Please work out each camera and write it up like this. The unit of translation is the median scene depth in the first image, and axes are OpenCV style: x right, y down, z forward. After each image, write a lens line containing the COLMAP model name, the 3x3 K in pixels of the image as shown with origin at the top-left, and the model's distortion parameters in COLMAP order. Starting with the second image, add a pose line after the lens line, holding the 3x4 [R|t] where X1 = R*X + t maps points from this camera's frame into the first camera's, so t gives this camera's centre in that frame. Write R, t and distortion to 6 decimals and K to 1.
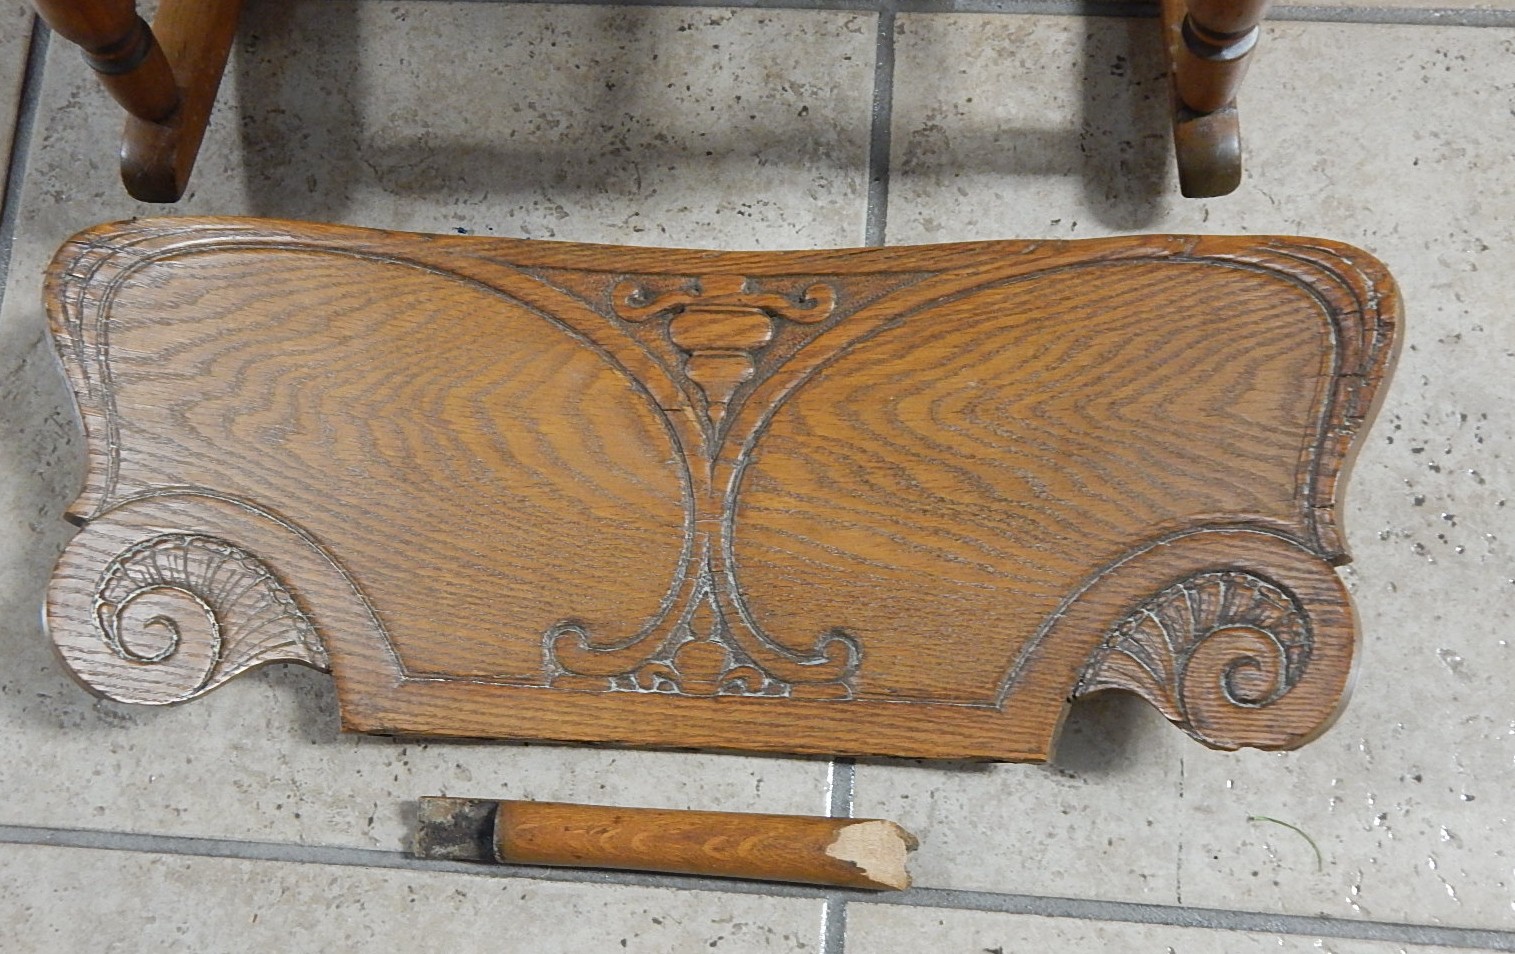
lens RADIAL K [[1581.8, 0, 753.3], [0, 1581.8, 478.5], [0, 0, 1]] dist [0.013295, 0.000000]
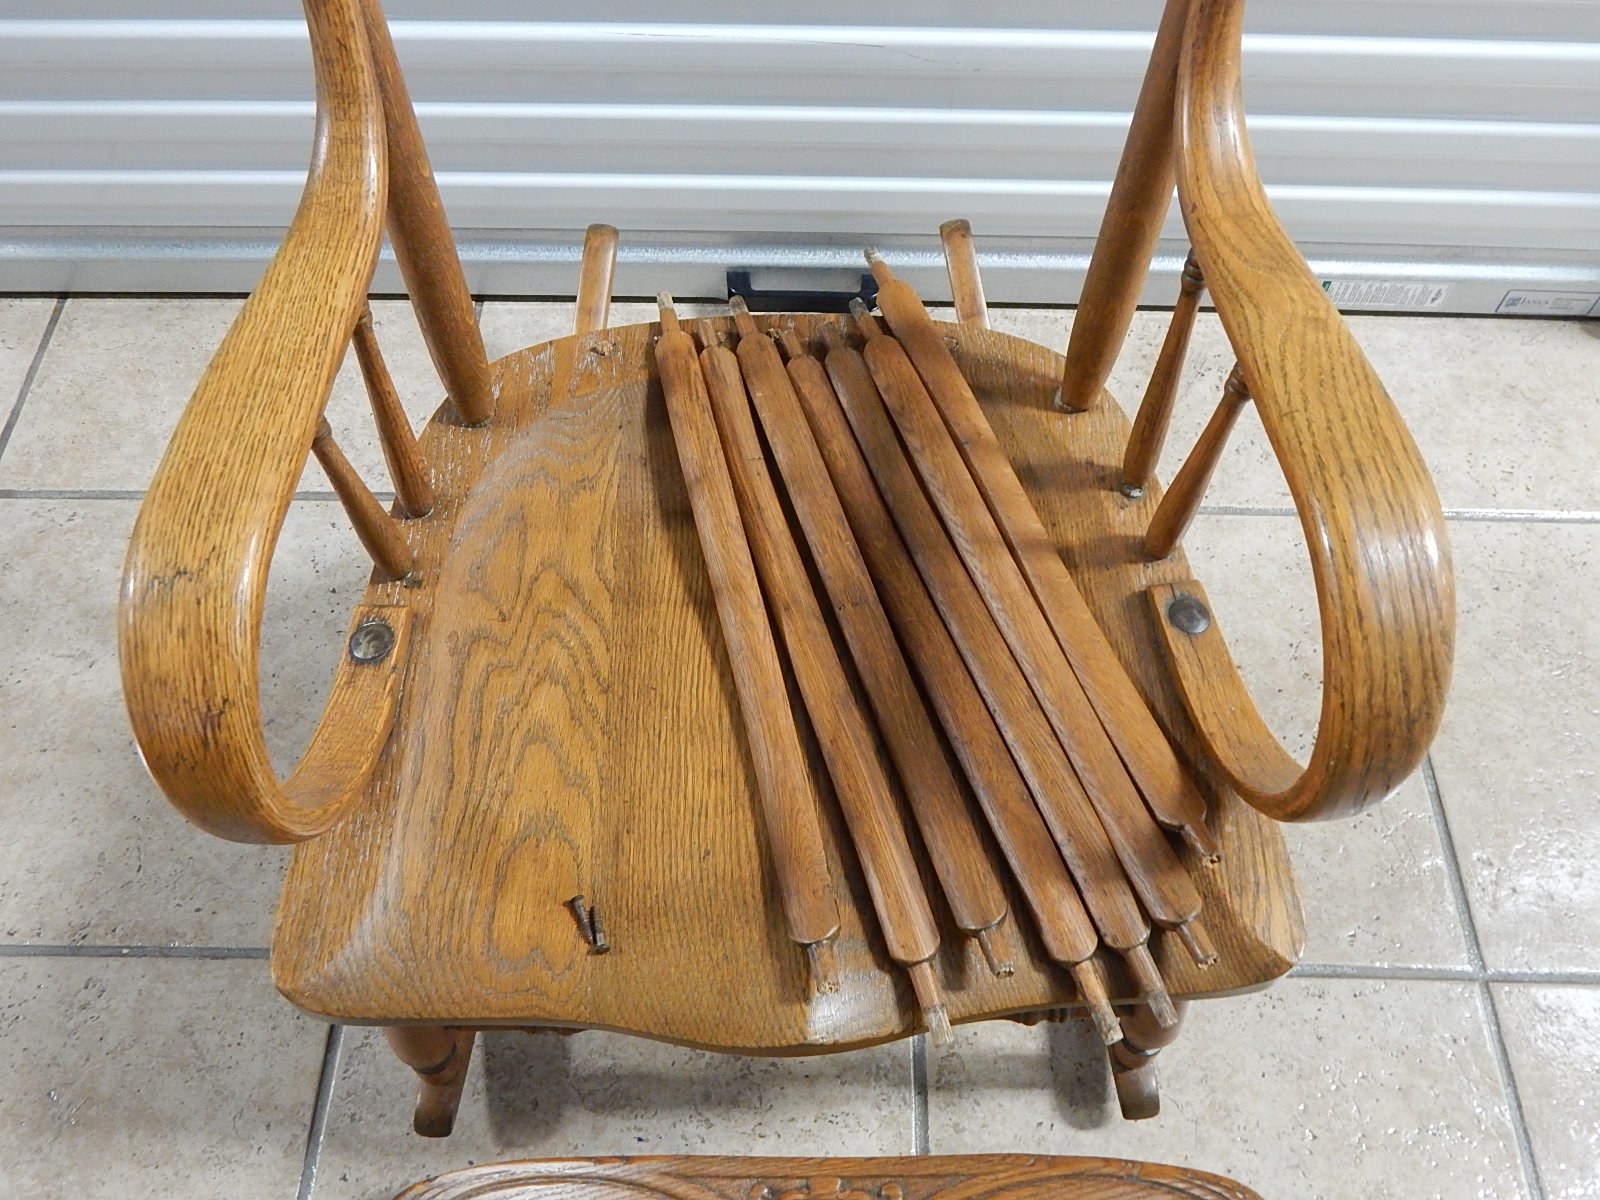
lens RADIAL K [[1280.6, 0, 806.5], [0, 1280.6, 596.8], [0, 0, 1]] dist [0.010180, 0.001617]
pose [[0.996002, -0.002016, 0.089312, -0.138136], [0.030135, 0.948730, -0.314649, -0.258524], [-0.084099, 0.316082, 0.944997, -0.296227]]
